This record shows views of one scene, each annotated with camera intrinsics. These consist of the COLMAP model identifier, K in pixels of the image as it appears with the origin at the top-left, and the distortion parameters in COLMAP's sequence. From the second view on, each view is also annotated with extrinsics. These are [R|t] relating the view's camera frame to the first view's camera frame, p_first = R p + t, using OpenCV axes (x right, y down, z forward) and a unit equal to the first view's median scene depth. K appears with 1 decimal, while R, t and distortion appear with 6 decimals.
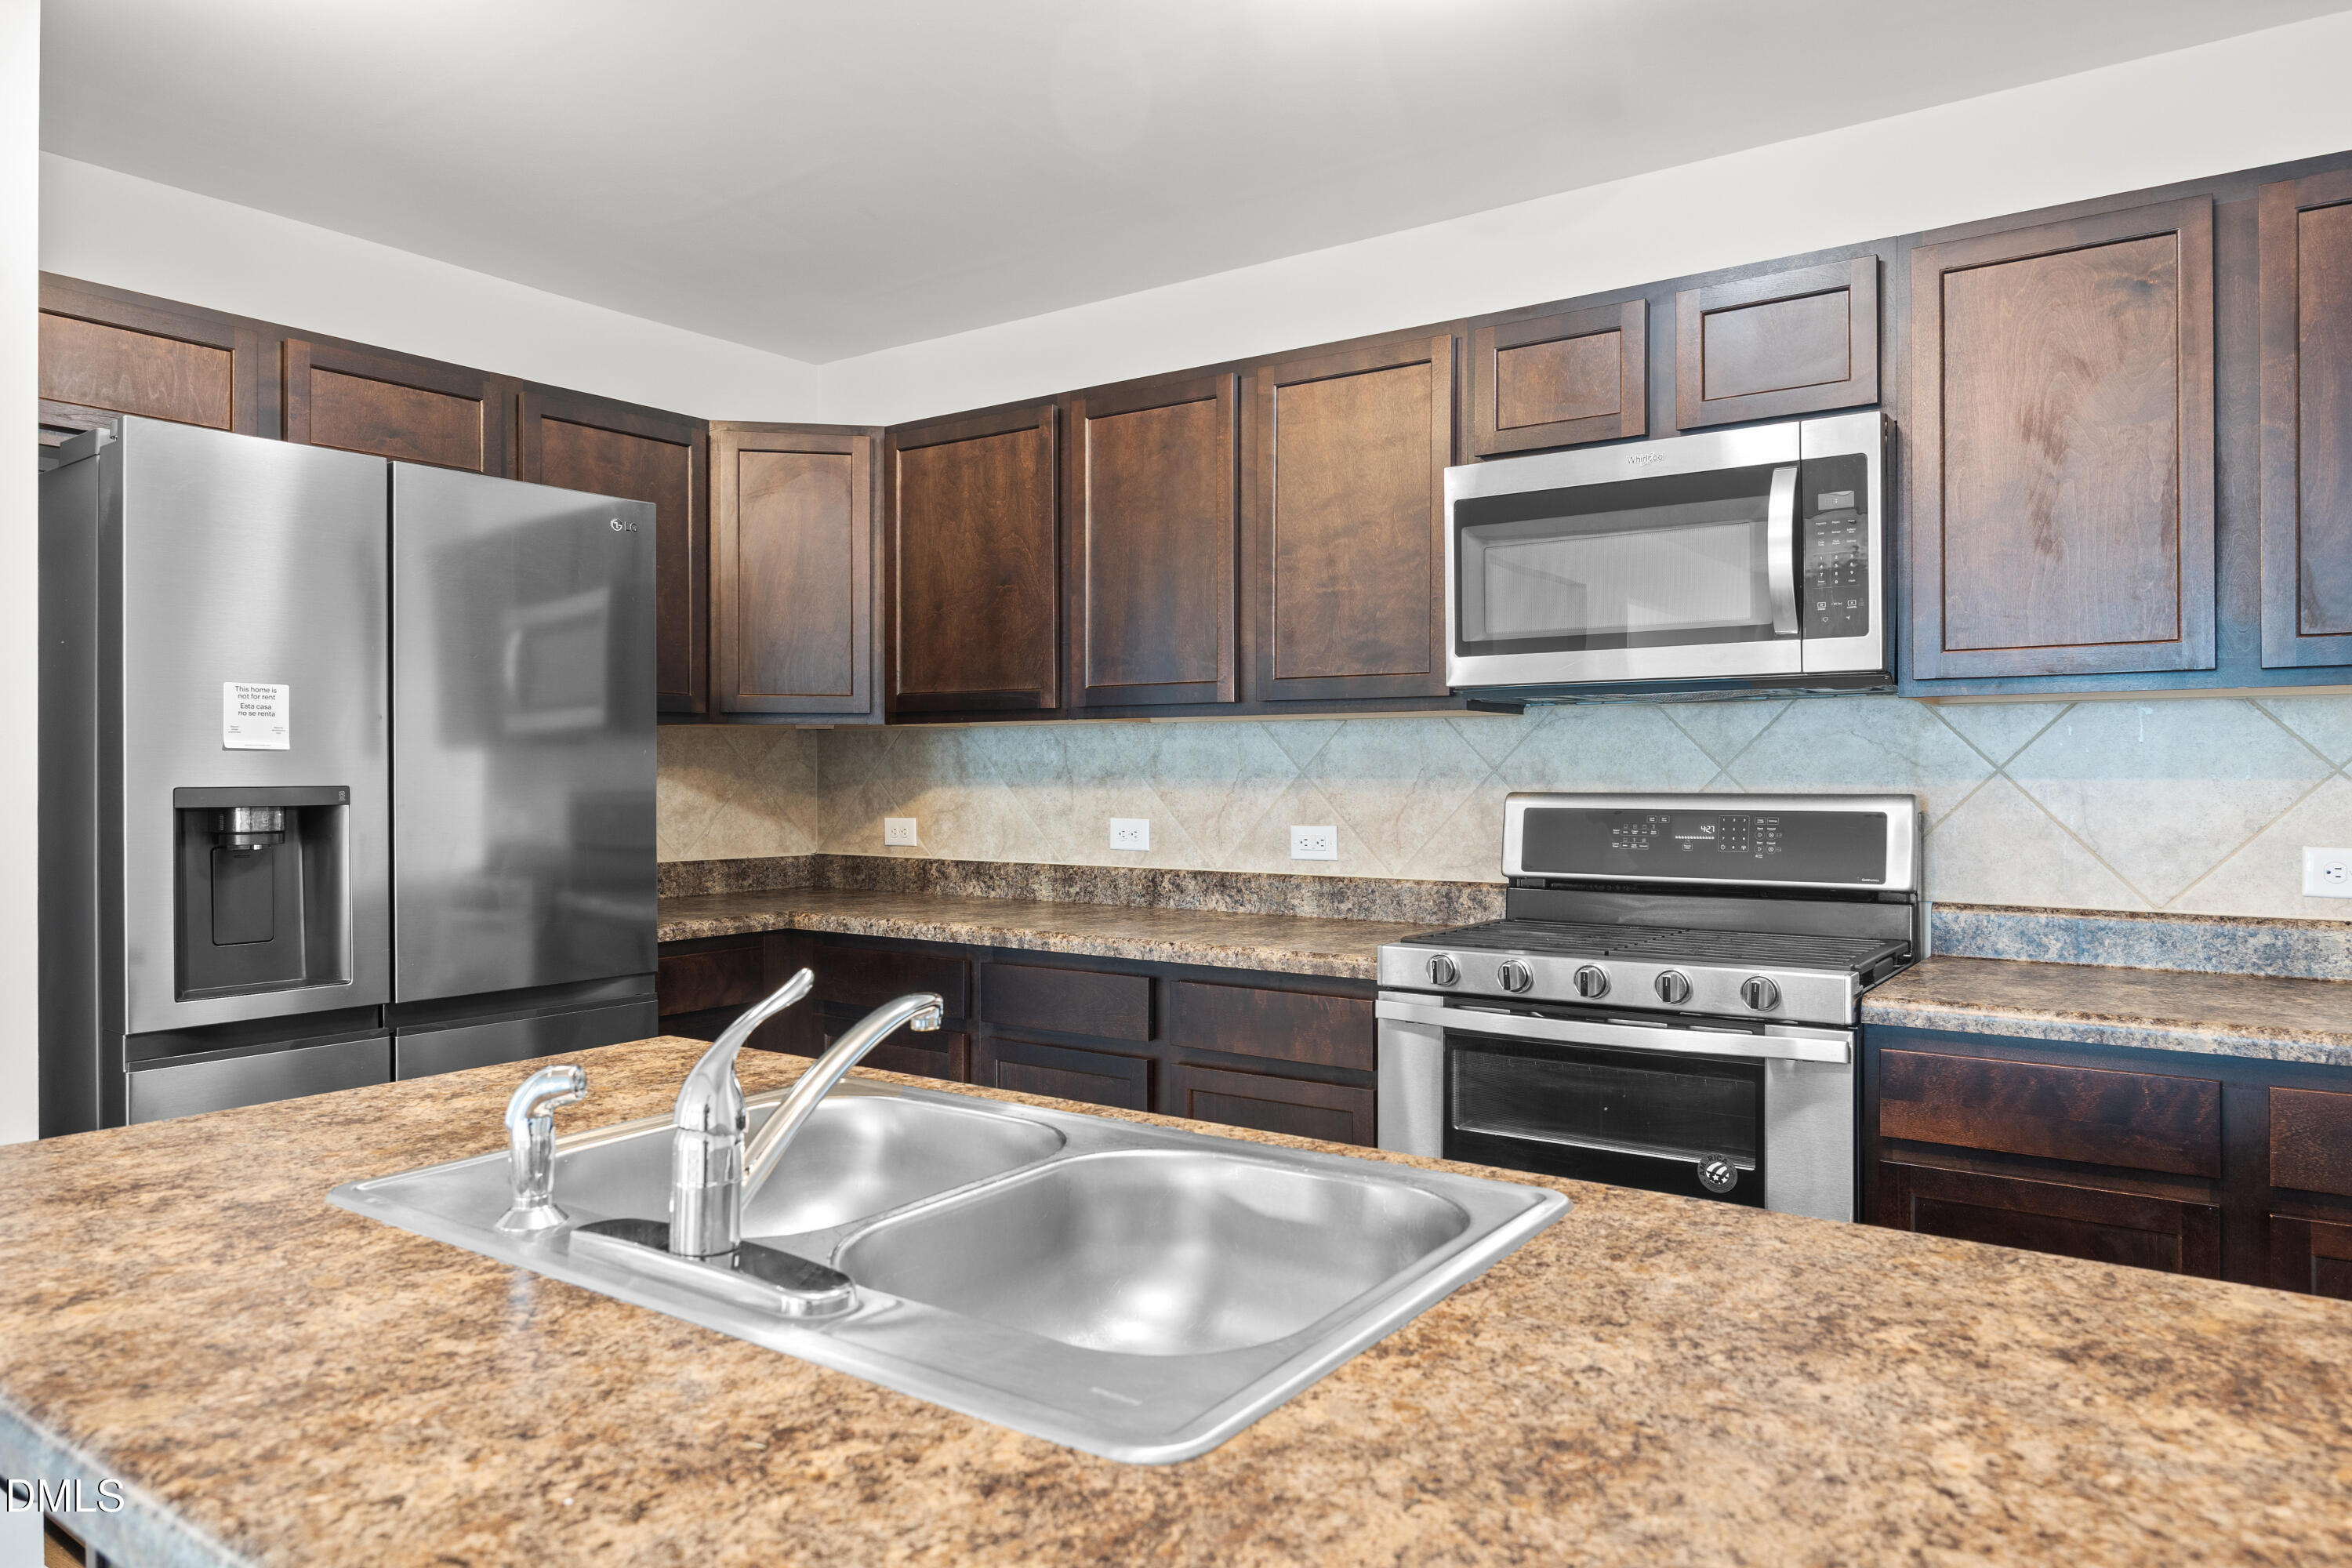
lens RADIAL K [[1512.2, 0, 1170.8], [0, 1512.2, 773.7], [0, 0, 1]] dist [-0.003237, -0.001368]
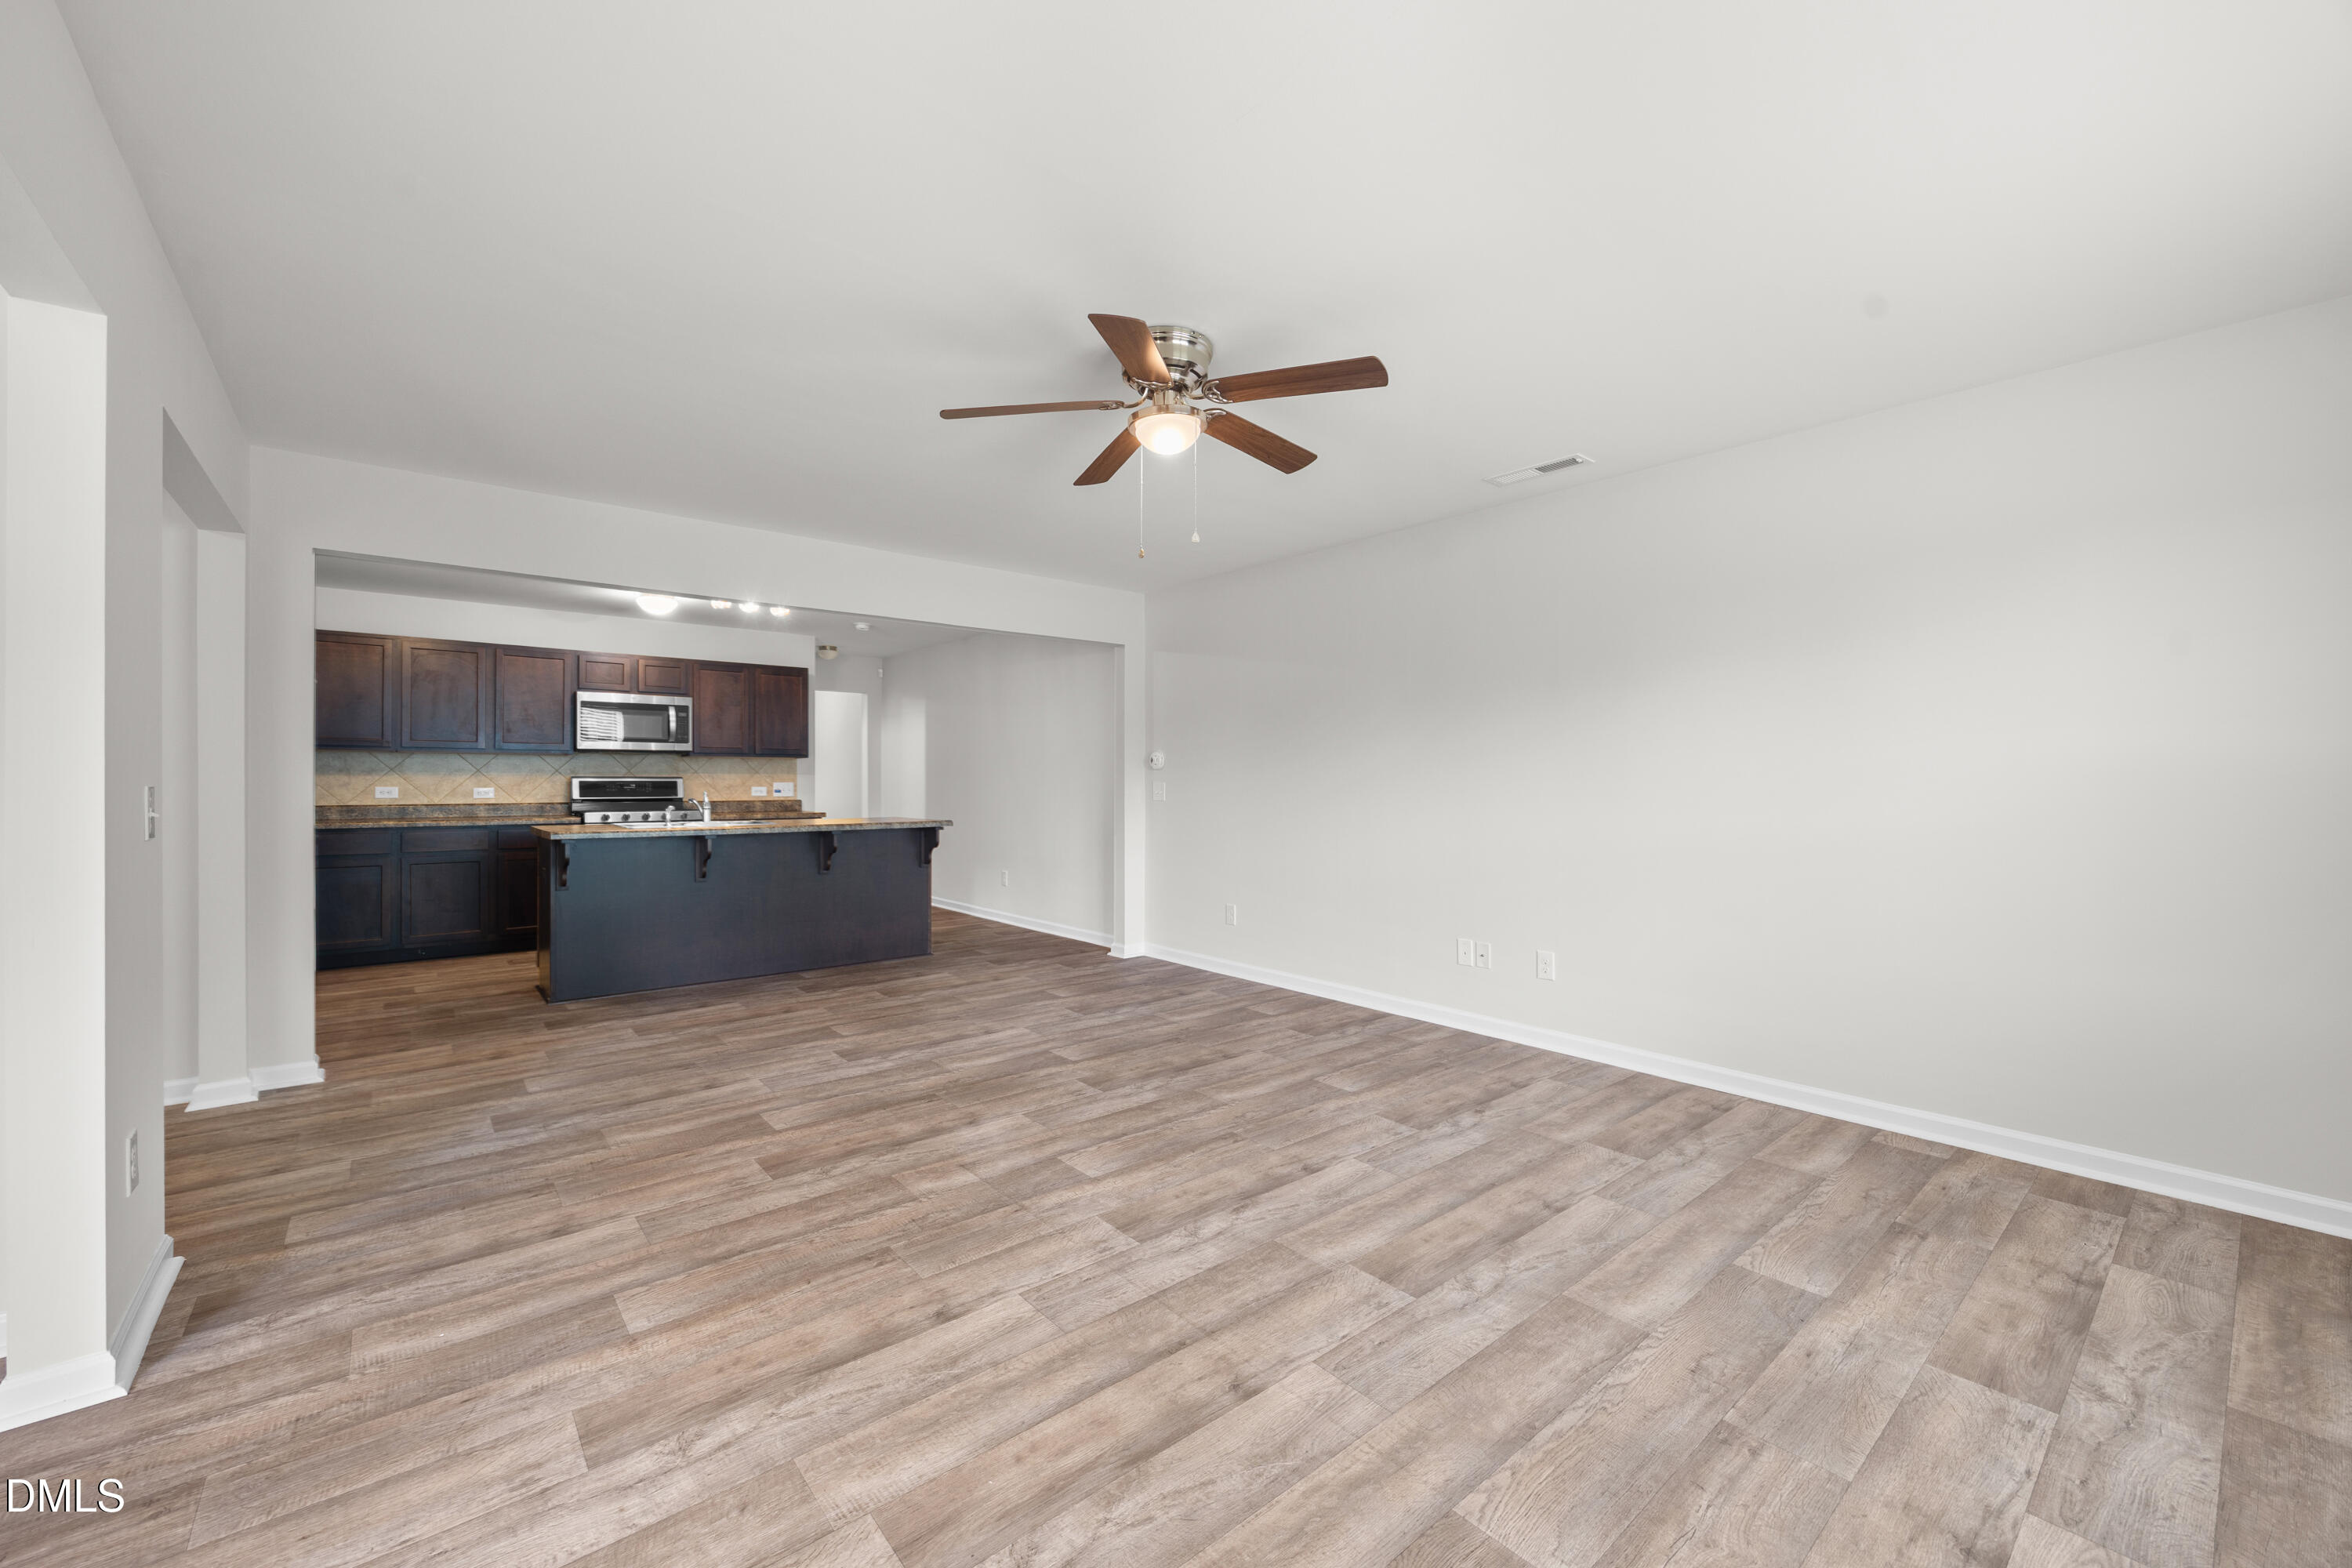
lens RADIAL K [[934.0, 0, 1186.3], [0, 934.0, 790.1], [0, 0, 1]] dist [0.004941, 0.000141]
pose [[0.240756, -0.008043, 0.970552, -1.632837], [-0.000542, 0.999964, 0.008421, 0.025195], [-0.970586, -0.002553, 0.240743, -1.005021]]
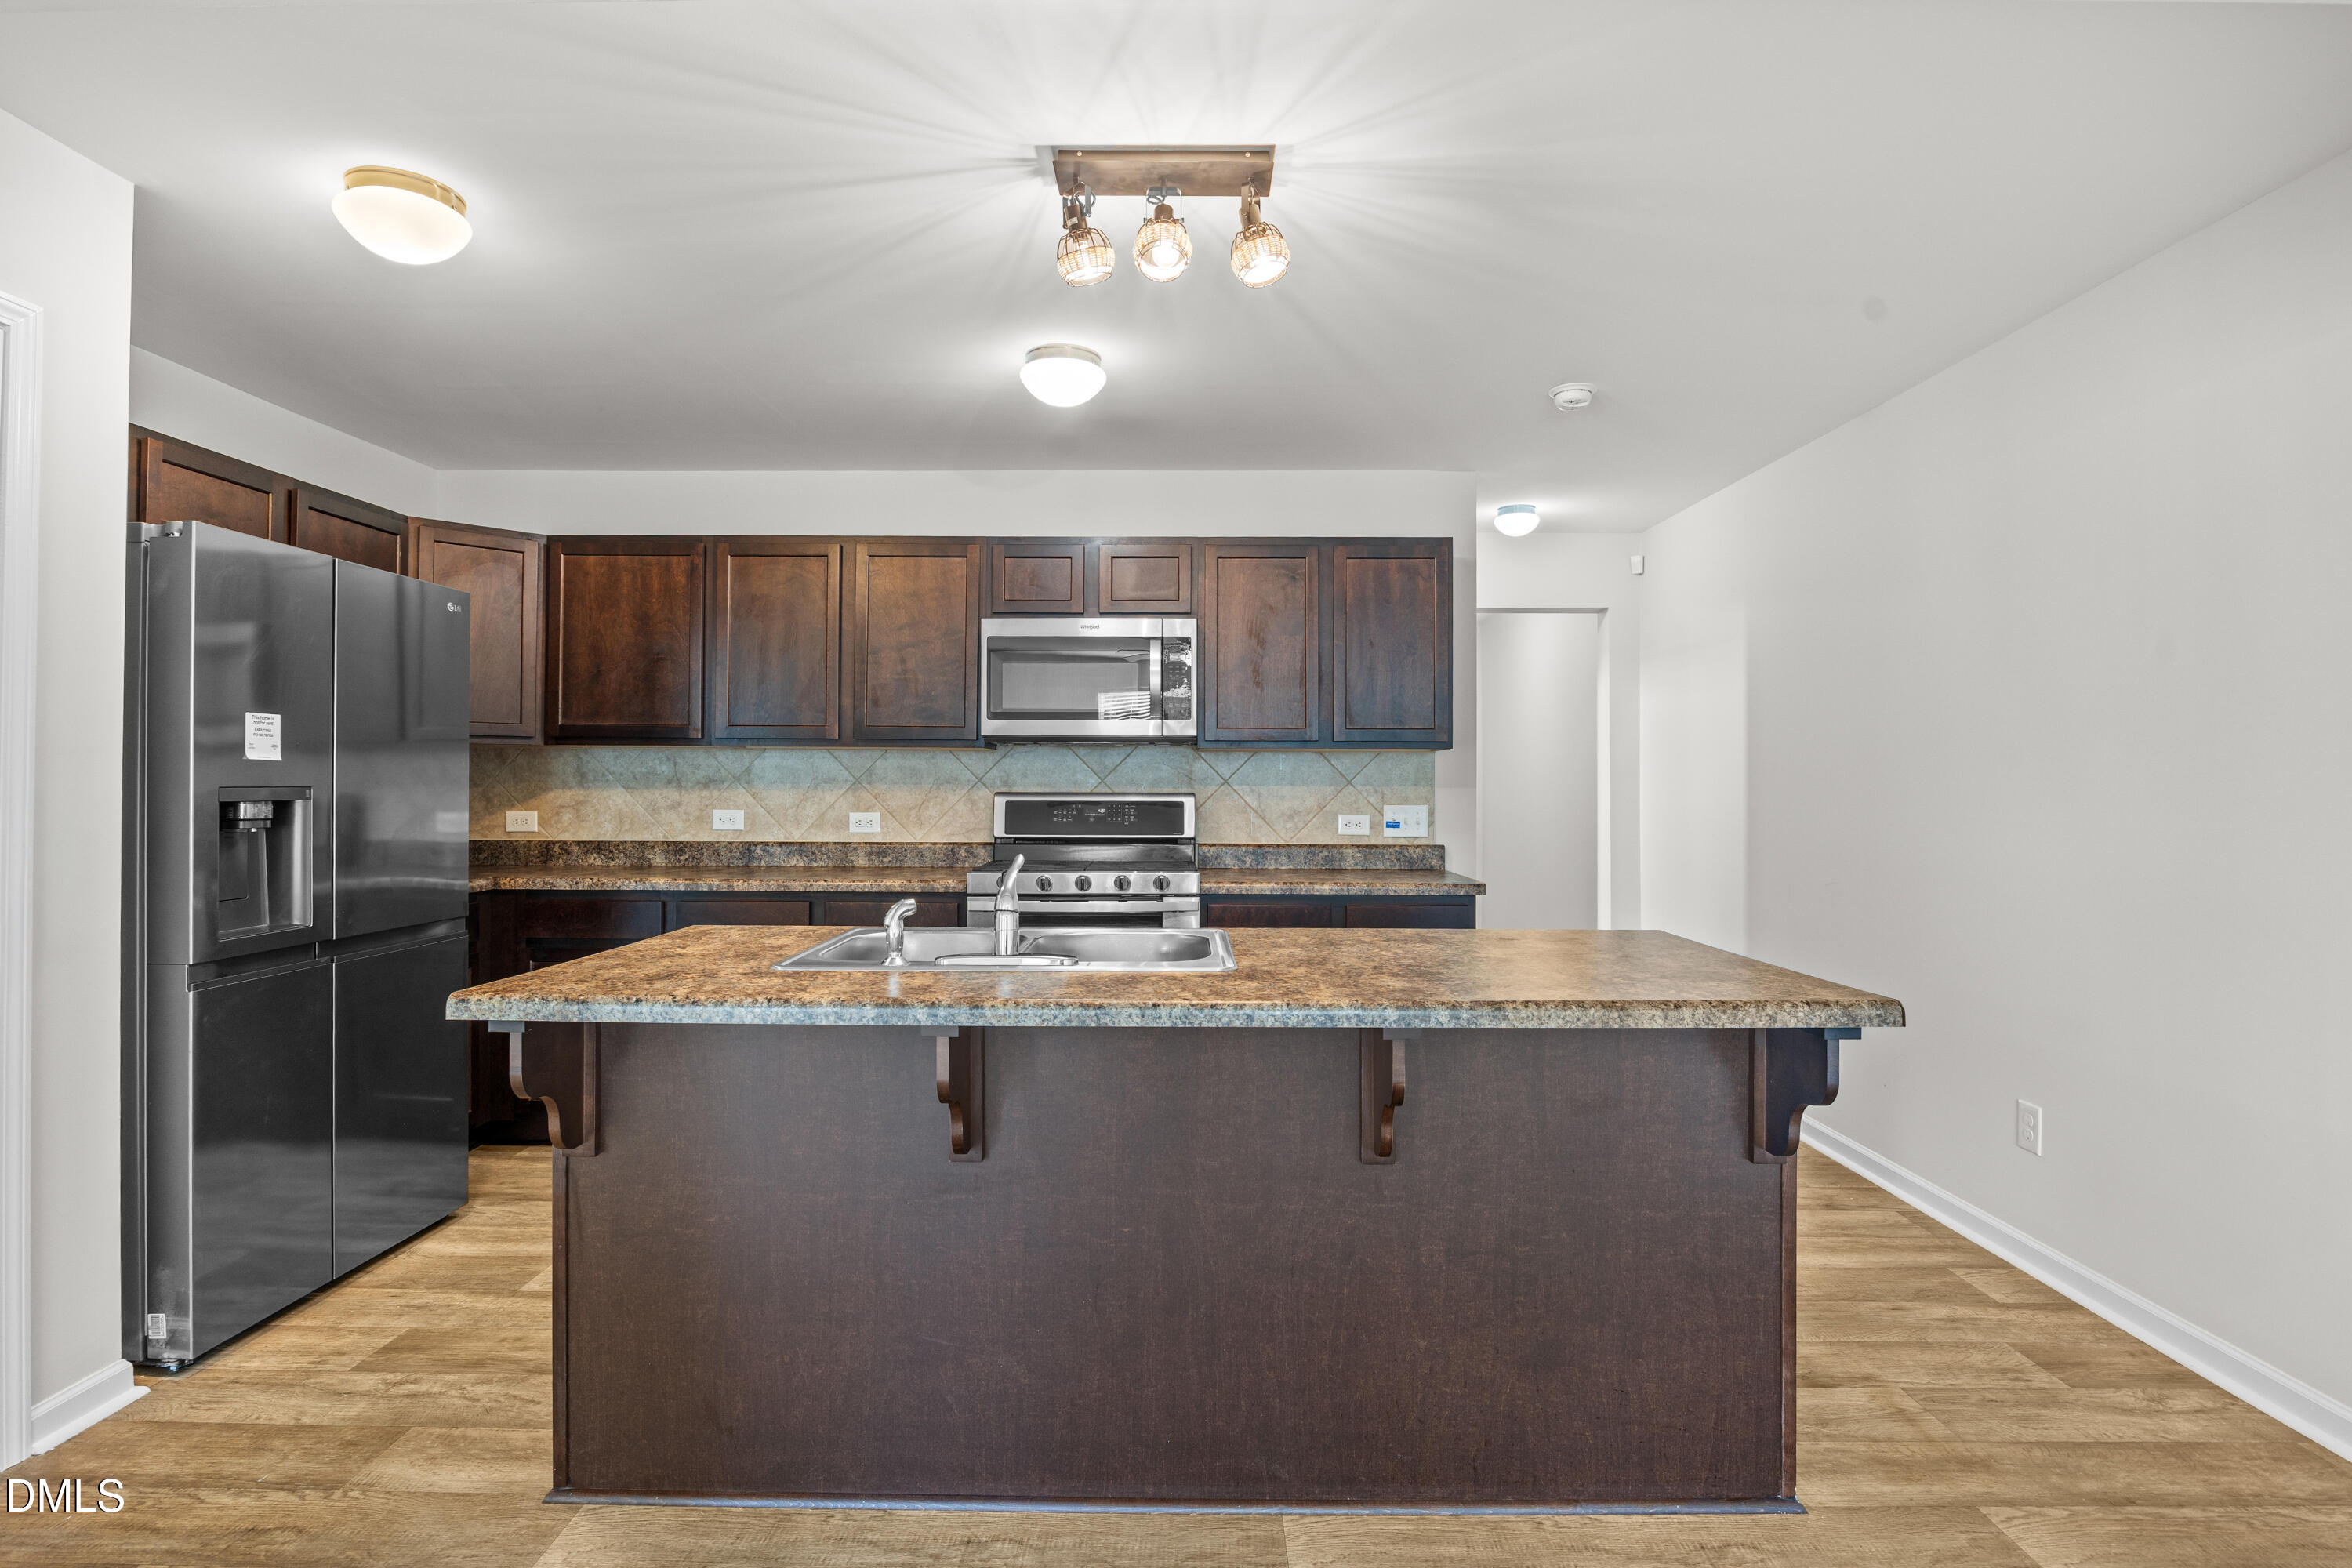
lens RADIAL K [[1155.5, 0, 1175.1], [0, 1155.5, 780.0], [0, 0, 1]] dist [-0.023652, -0.004550]
pose [[0.816649, 0.006570, 0.577097, -0.410498], [-0.005370, 0.999978, -0.003784, 0.001509], [-0.577110, -0.000009, 0.816667, -0.277748]]
